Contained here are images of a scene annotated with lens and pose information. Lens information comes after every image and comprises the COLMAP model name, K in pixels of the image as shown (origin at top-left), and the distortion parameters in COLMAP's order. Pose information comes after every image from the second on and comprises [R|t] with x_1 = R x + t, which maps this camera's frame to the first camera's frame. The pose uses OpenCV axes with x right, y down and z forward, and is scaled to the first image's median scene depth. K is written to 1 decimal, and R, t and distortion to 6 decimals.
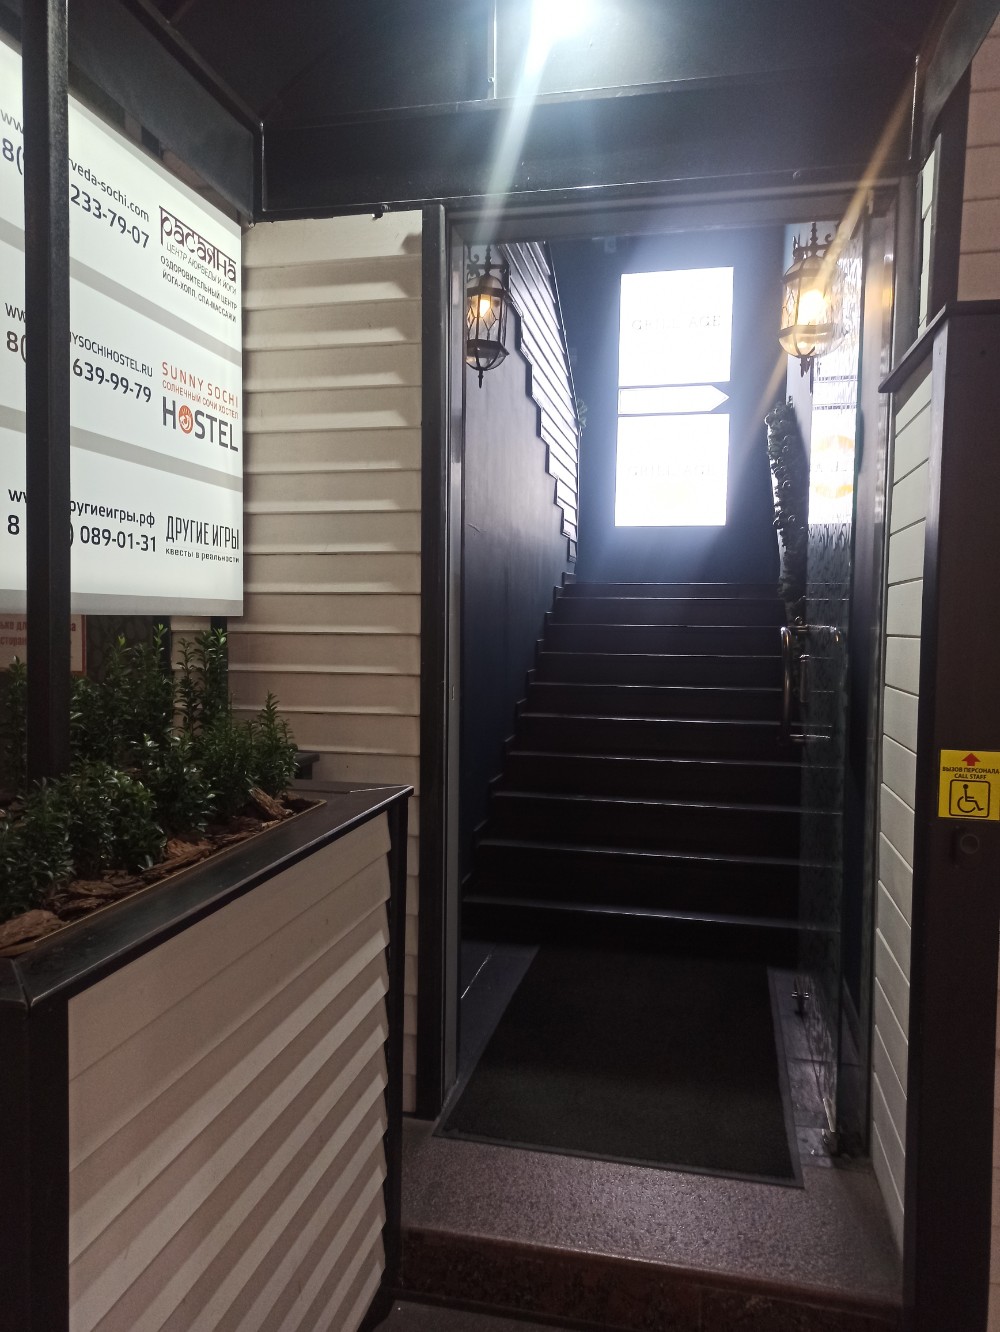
lens RADIAL K [[992.1, 0, 499.1], [0, 992.1, 669.8], [0, 0, 1]] dist [0.073611, -0.036090]
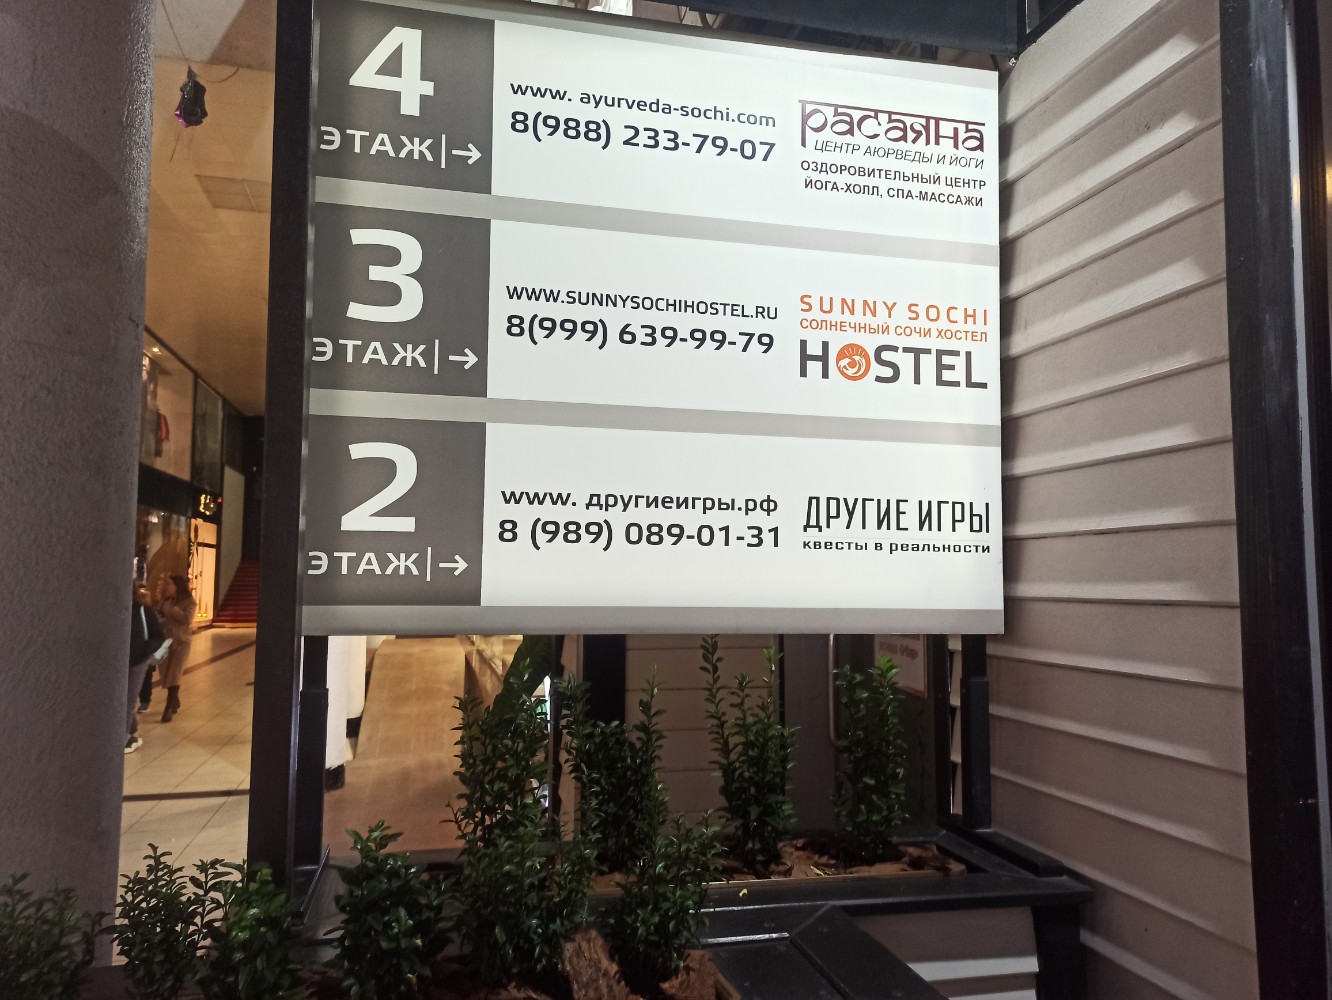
lens RADIAL K [[992.1, 0, 668.1], [0, 992.1, 500.8], [0, 0, 1]] dist [0.073611, -0.036090]
pose [[0.447768, -0.077427, -0.890791, 0.260424], [-0.051829, 0.992321, -0.112305, -0.062253], [0.892646, 0.096455, 0.440317, 0.572297]]
